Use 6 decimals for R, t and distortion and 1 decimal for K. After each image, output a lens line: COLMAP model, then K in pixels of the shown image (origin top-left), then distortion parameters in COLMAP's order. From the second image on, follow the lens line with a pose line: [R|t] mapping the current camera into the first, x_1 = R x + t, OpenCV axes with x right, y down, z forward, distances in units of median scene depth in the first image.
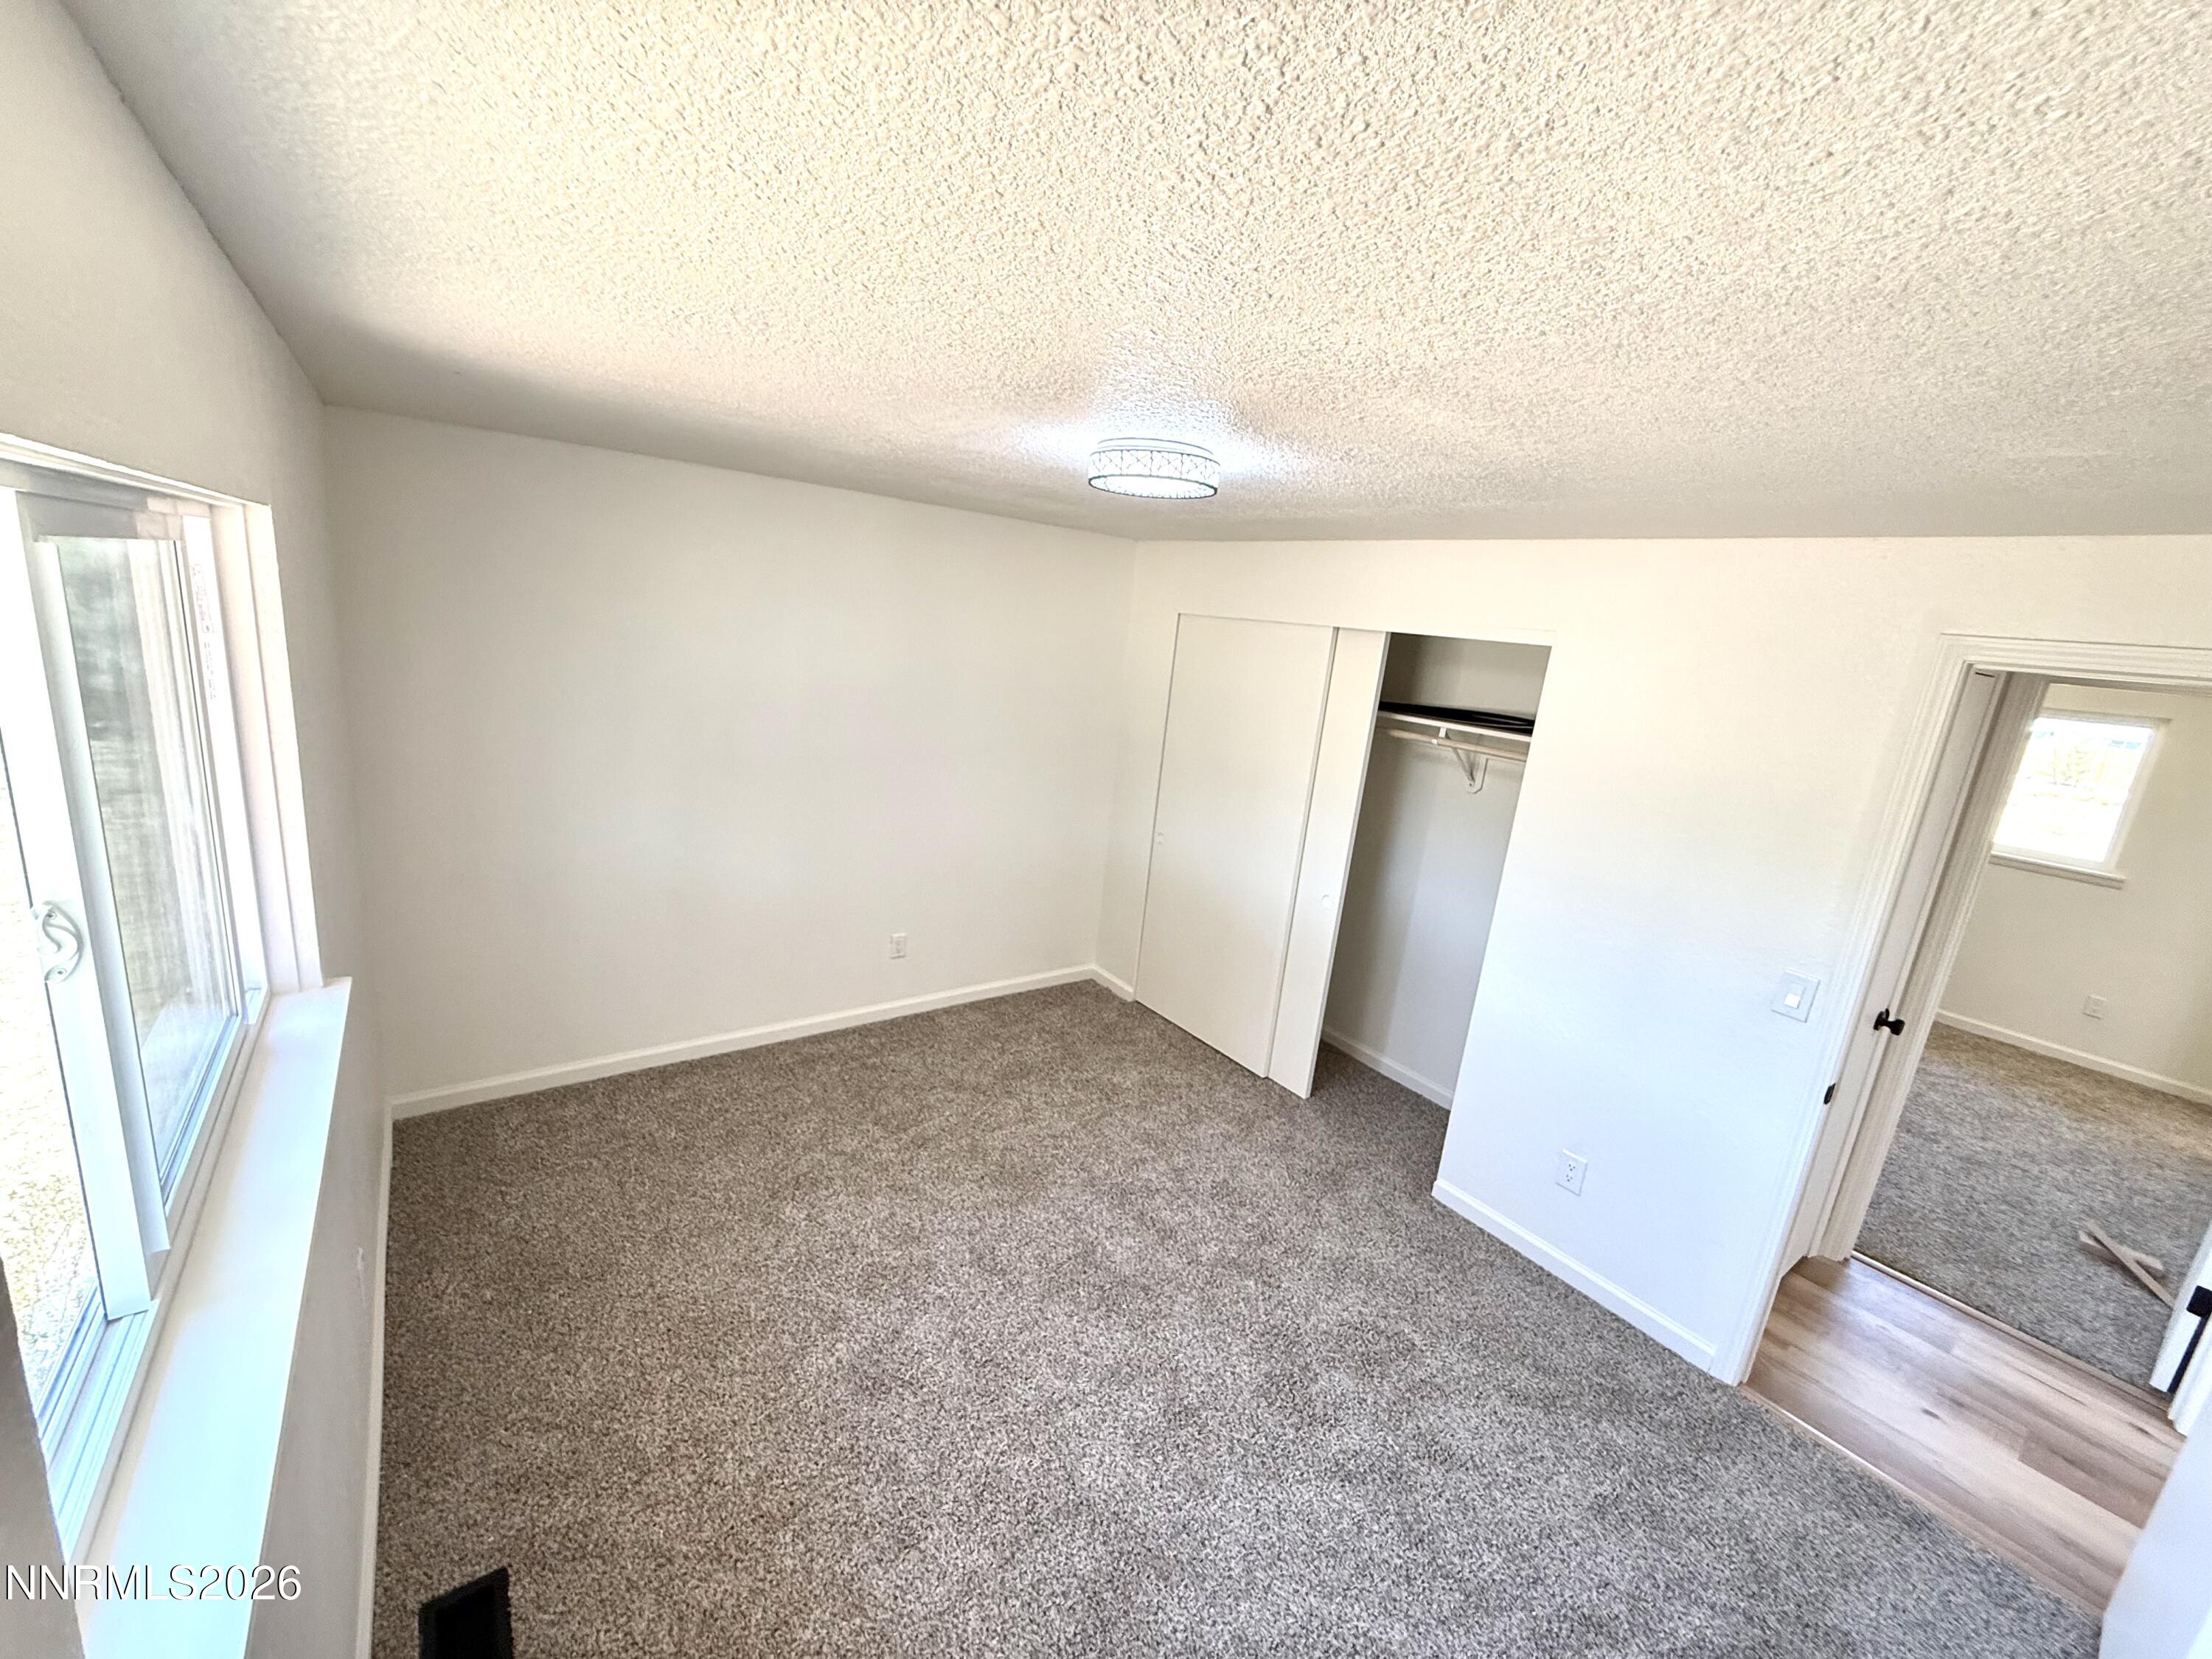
lens RADIAL K [[880.2, 0, 1099.9], [0, 880.2, 826.5], [0, 0, 1]] dist [-0.001771, 0.001092]
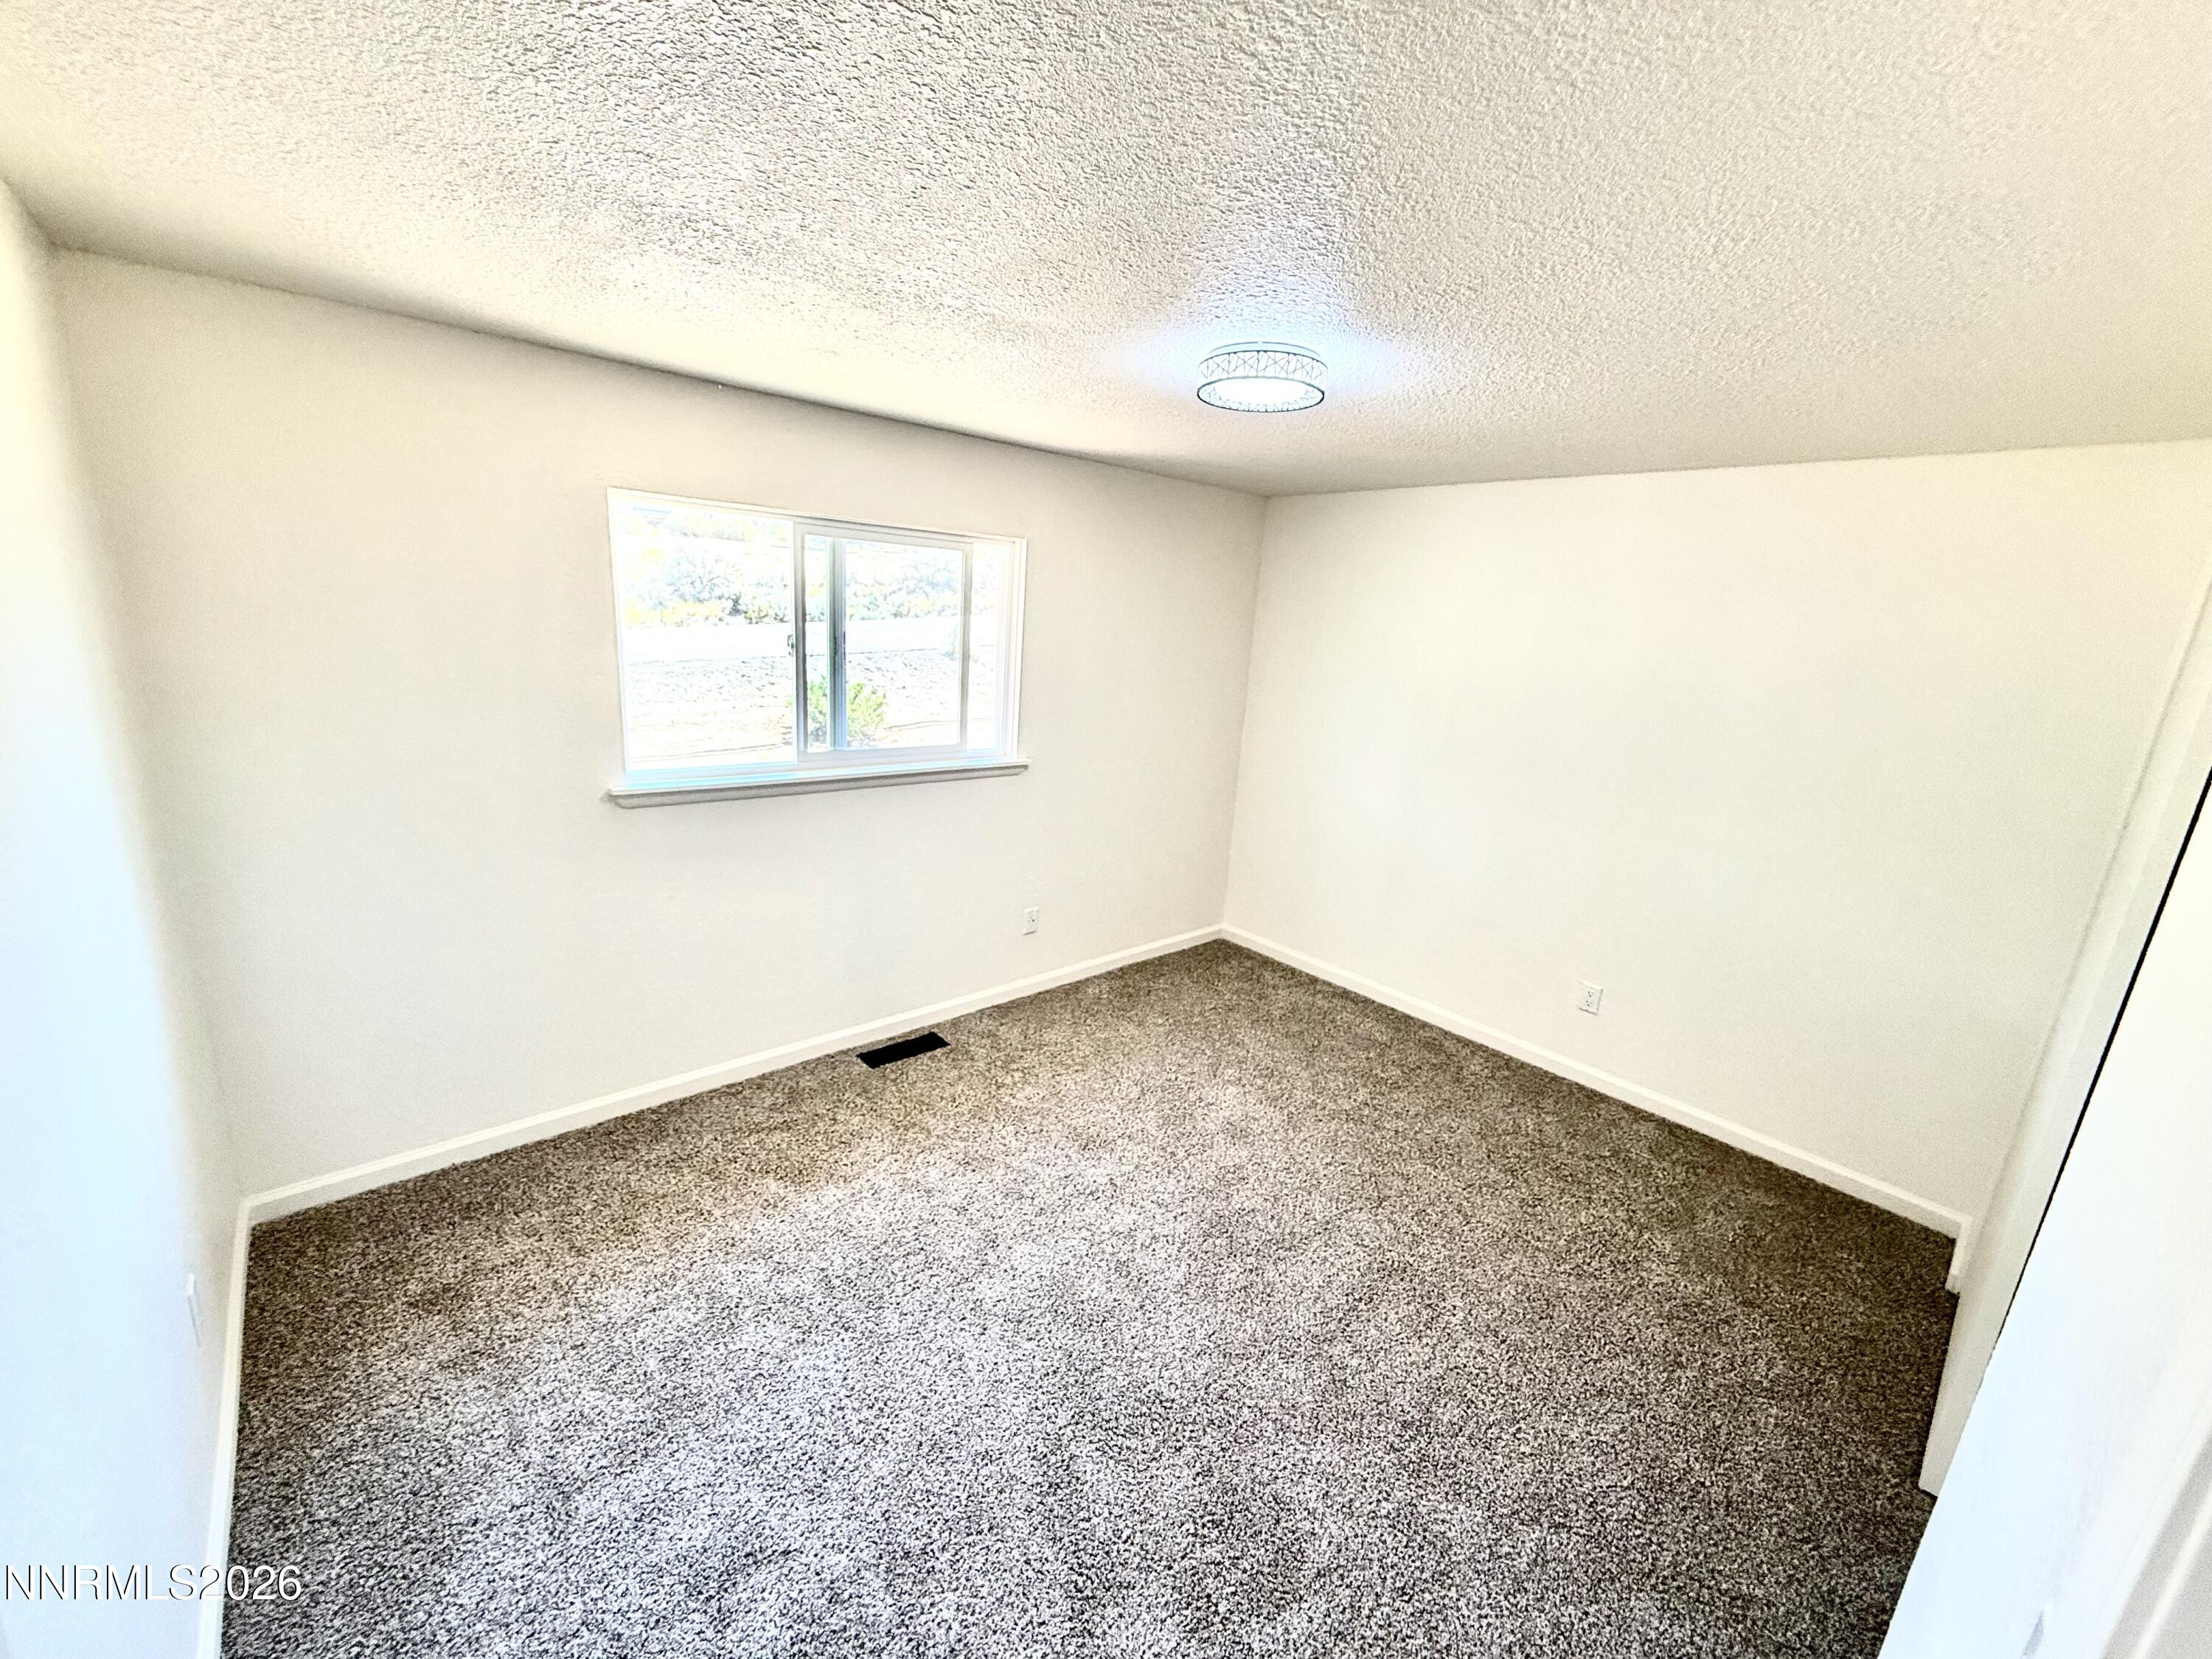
lens RADIAL K [[880.2, 0, 1099.9], [0, 880.2, 826.5], [0, 0, 1]] dist [-0.001771, 0.001092]
pose [[0.096009, 0.146392, -0.984557, 0.760346], [-0.283895, 0.952069, 0.113877, 0.022870], [0.954036, 0.268578, 0.132967, 0.559866]]
